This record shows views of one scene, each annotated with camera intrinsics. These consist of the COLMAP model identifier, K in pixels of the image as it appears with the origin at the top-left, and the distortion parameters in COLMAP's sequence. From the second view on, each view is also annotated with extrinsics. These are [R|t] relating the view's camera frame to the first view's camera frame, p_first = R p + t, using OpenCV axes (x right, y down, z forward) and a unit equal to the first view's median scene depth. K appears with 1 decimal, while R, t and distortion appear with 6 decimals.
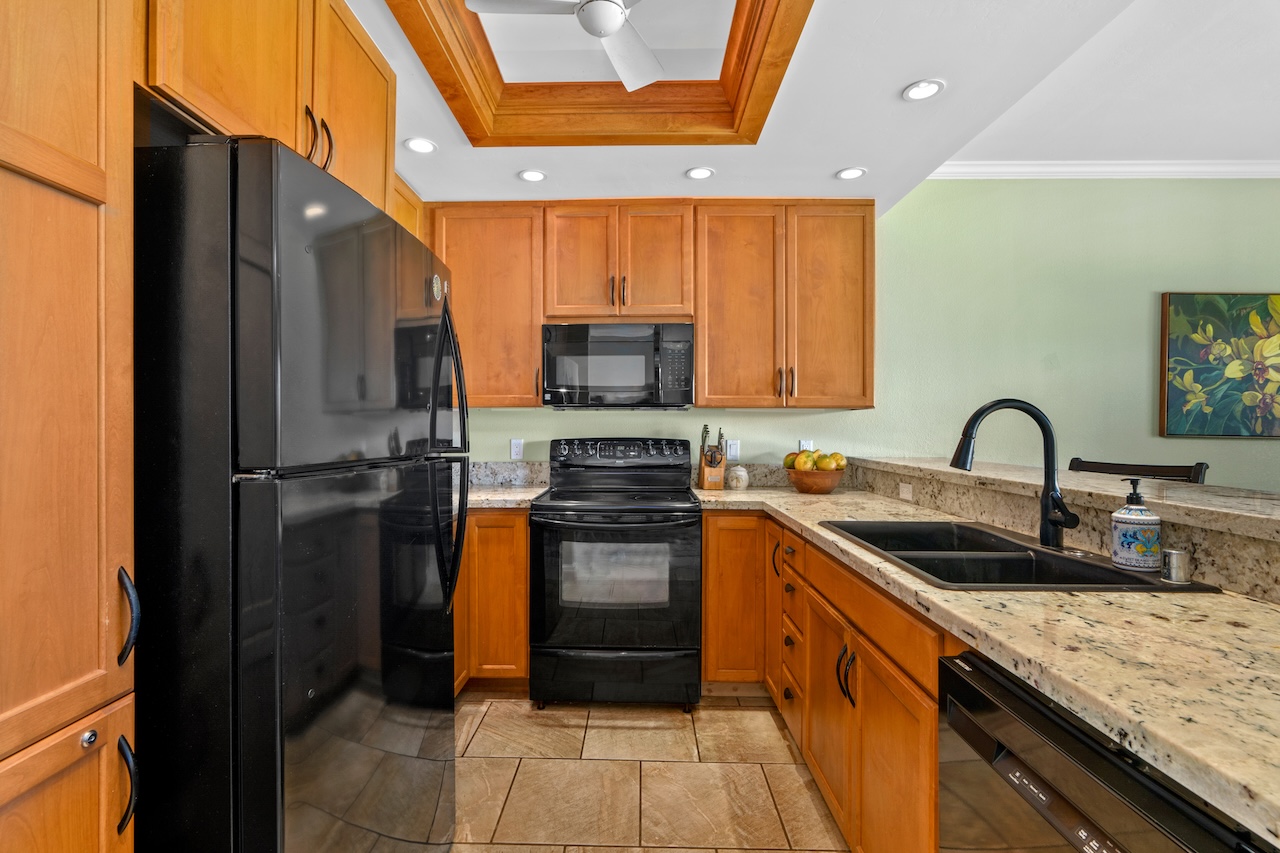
lens RADIAL K [[590.4, 0, 640.0], [0, 590.4, 426.5], [0, 0, 1]] dist [0.001462, 0.000836]
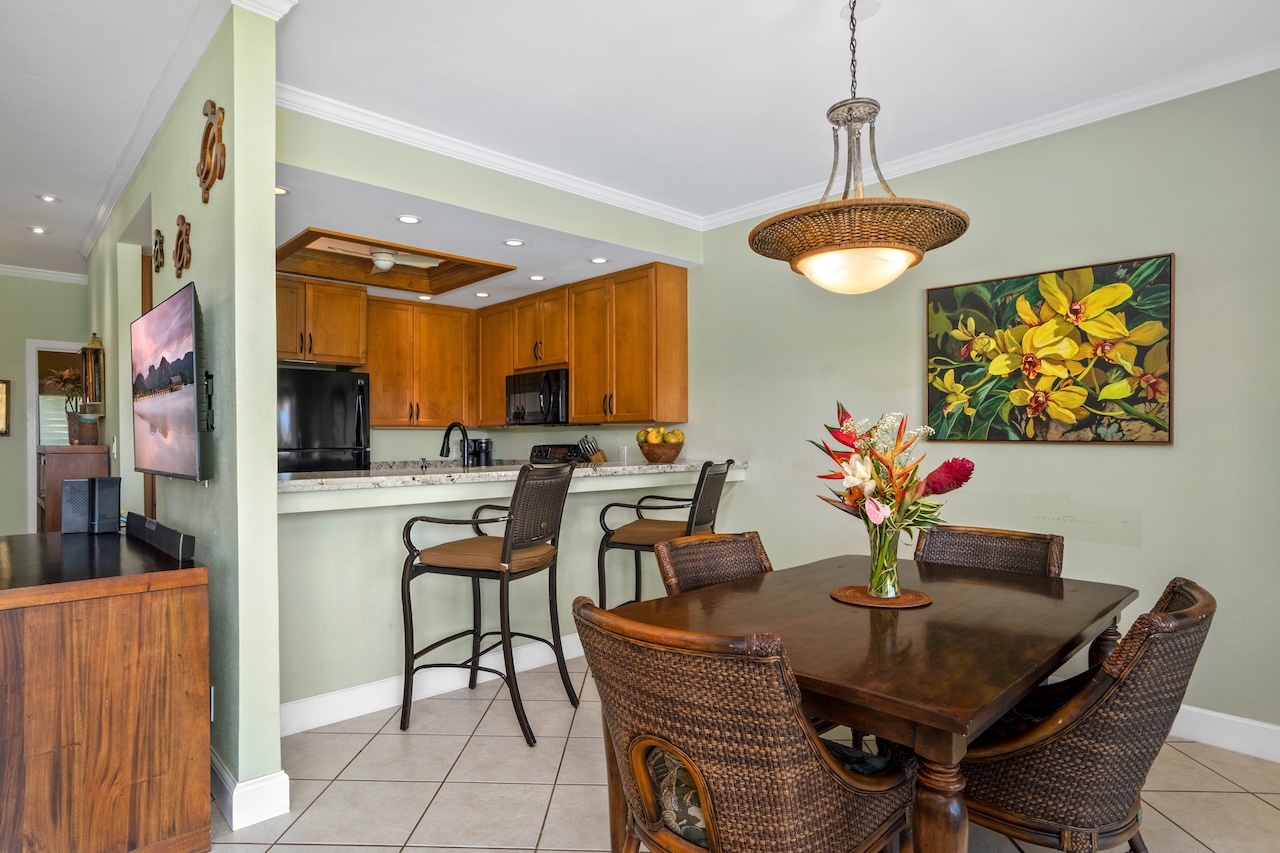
lens RADIAL K [[706.4, 0, 630.6], [0, 706.4, 437.5], [0, 0, 1]] dist [-0.054796, 0.037375]
pose [[0.694923, -0.009516, -0.719021, 1.486630], [0.008825, 0.999950, -0.004705, 0.012404], [0.719030, -0.003076, 0.694972, -0.129327]]
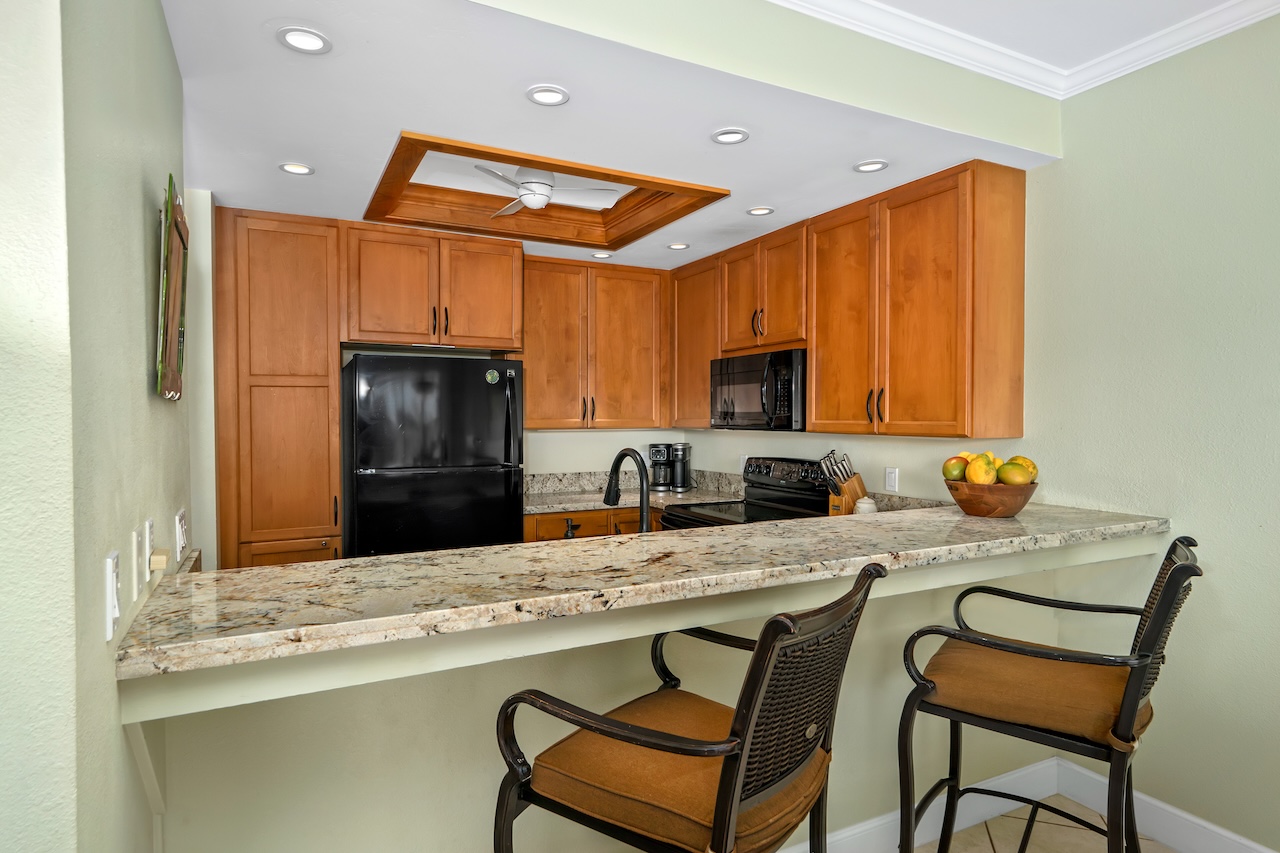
lens RADIAL K [[701.5, 0, 628.0], [0, 701.5, 426.5], [0, 0, 1]] dist [-0.000378, 0.000090]
pose [[0.465802, 0.010464, -0.884827, 0.990943], [0.002293, 0.999912, 0.013032, -0.057939], [0.884886, -0.008099, 0.465737, 0.191983]]
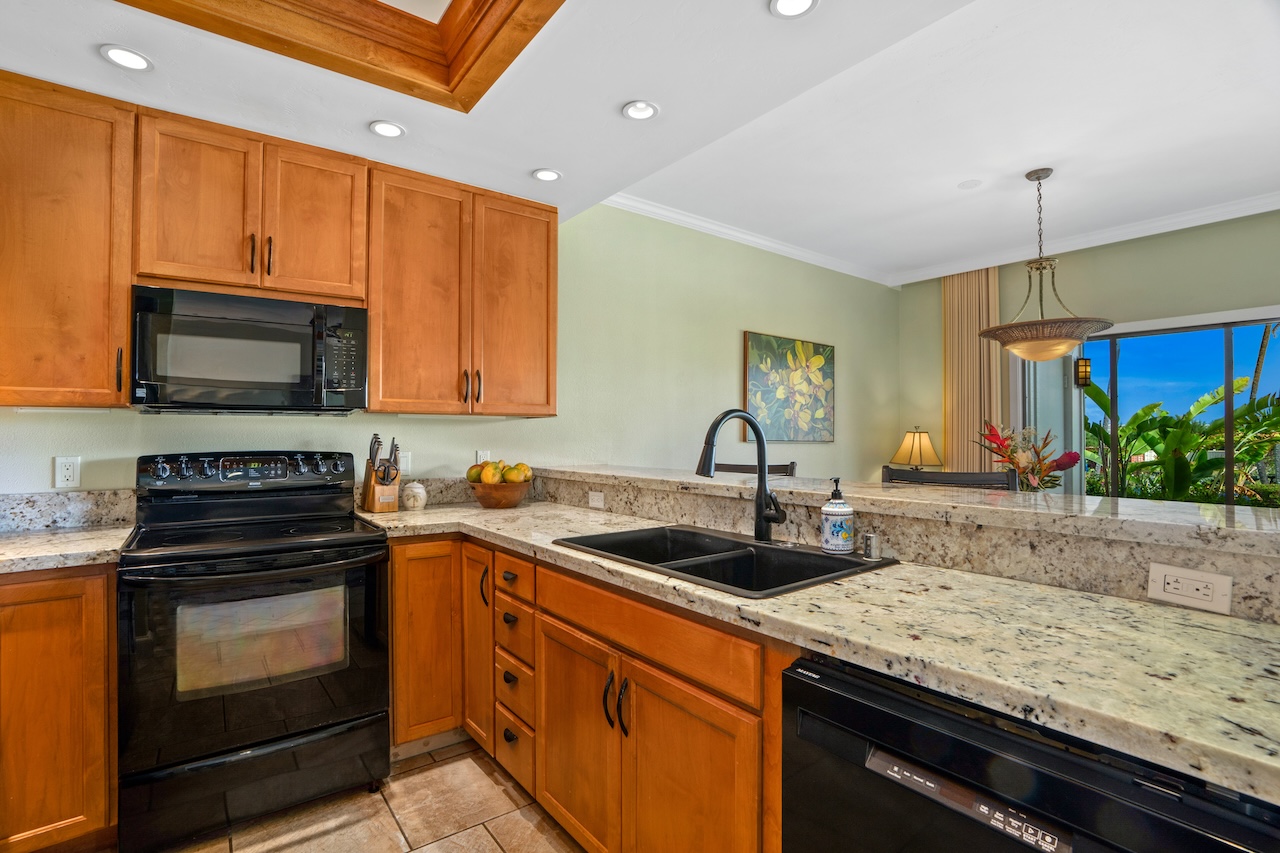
lens RADIAL K [[592.3, 0, 627.6], [0, 592.3, 427.1], [0, 0, 1]] dist [-0.067553, 0.027875]
pose [[0.796700, 0.004369, 0.604360, -0.105961], [0.004148, 0.999911, -0.012696, -0.000542], [-0.604361, 0.012621, 0.796611, 0.143059]]
